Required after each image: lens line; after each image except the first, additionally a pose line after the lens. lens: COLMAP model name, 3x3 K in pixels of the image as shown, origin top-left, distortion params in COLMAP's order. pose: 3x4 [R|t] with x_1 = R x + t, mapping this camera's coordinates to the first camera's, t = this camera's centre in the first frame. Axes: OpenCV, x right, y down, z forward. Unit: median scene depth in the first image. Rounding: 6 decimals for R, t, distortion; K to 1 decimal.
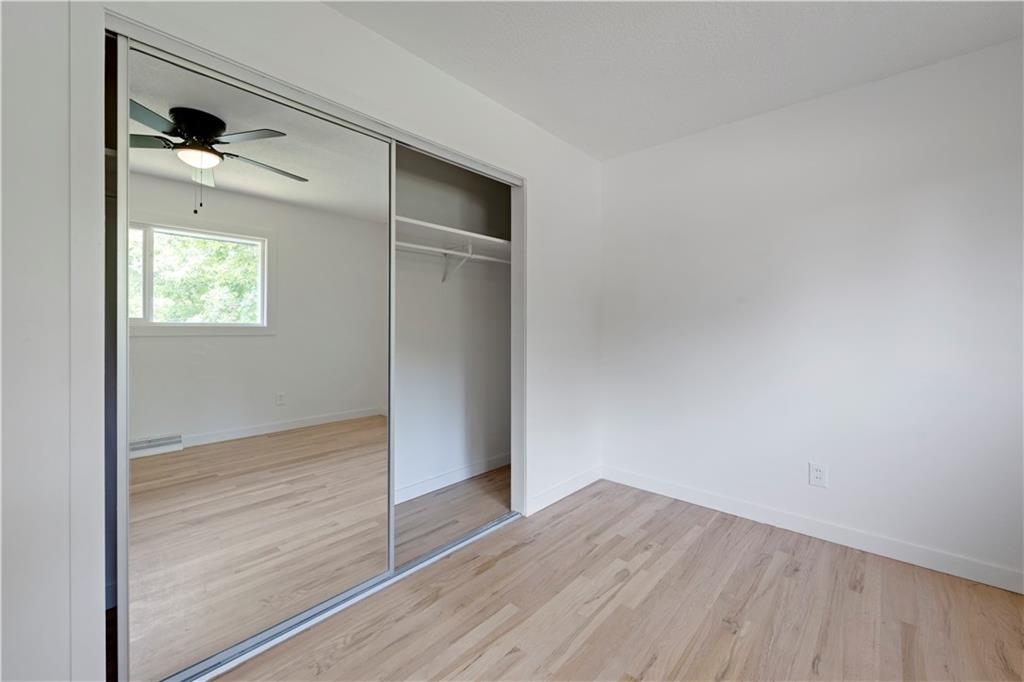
lens RADIAL K [[420.1, 0, 511.8], [0, 420.1, 327.1], [0, 0, 1]] dist [-0.000656, -0.000038]
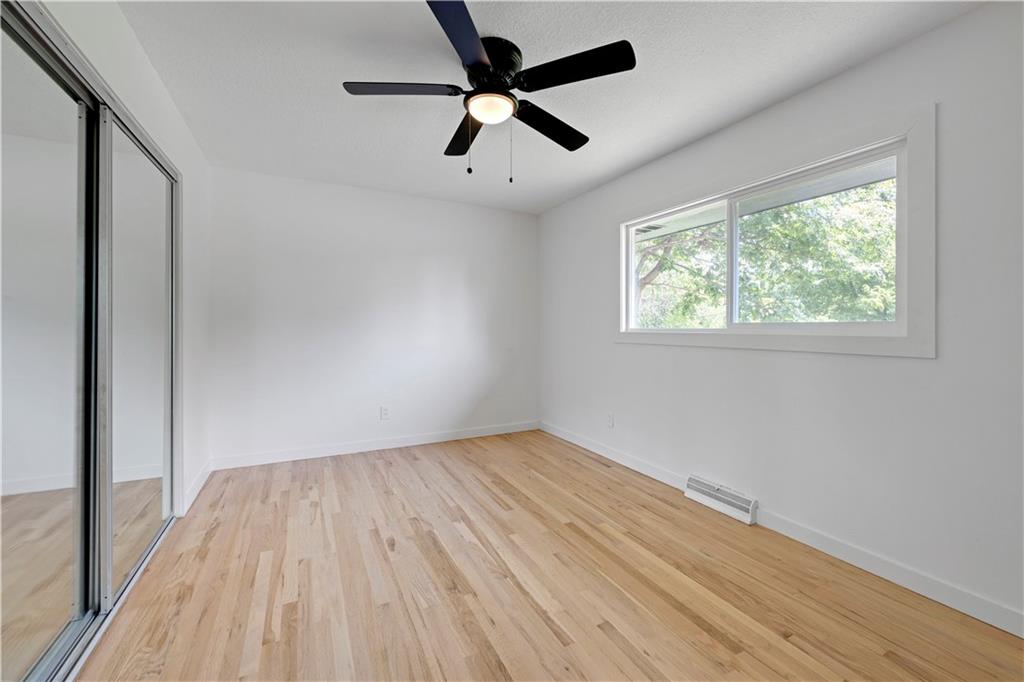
lens RADIAL K [[427.5, 0, 497.2], [0, 427.5, 342.3], [0, 0, 1]] dist [0.000144, 0.000044]
pose [[0.386899, -0.040930, 0.921213, -0.734803], [0.003068, 0.999066, 0.043101, -0.005161], [-0.922117, -0.013850, 0.386663, -0.093012]]
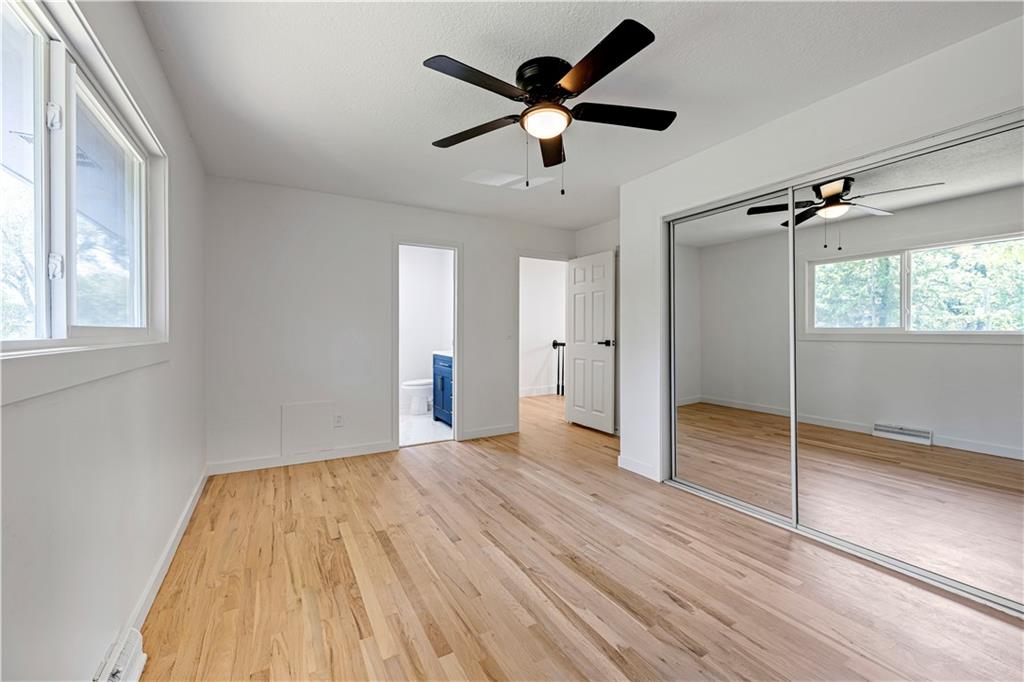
lens RADIAL K [[402.9, 0, 512.0], [0, 402.9, 341.0], [0, 0, 1]] dist [0.000785, -0.000008]
pose [[-0.306220, 0.017153, -0.951806, 1.056825], [-0.004621, 0.999799, 0.019504, 0.001364], [0.951950, 0.010371, -0.306079, 0.500912]]
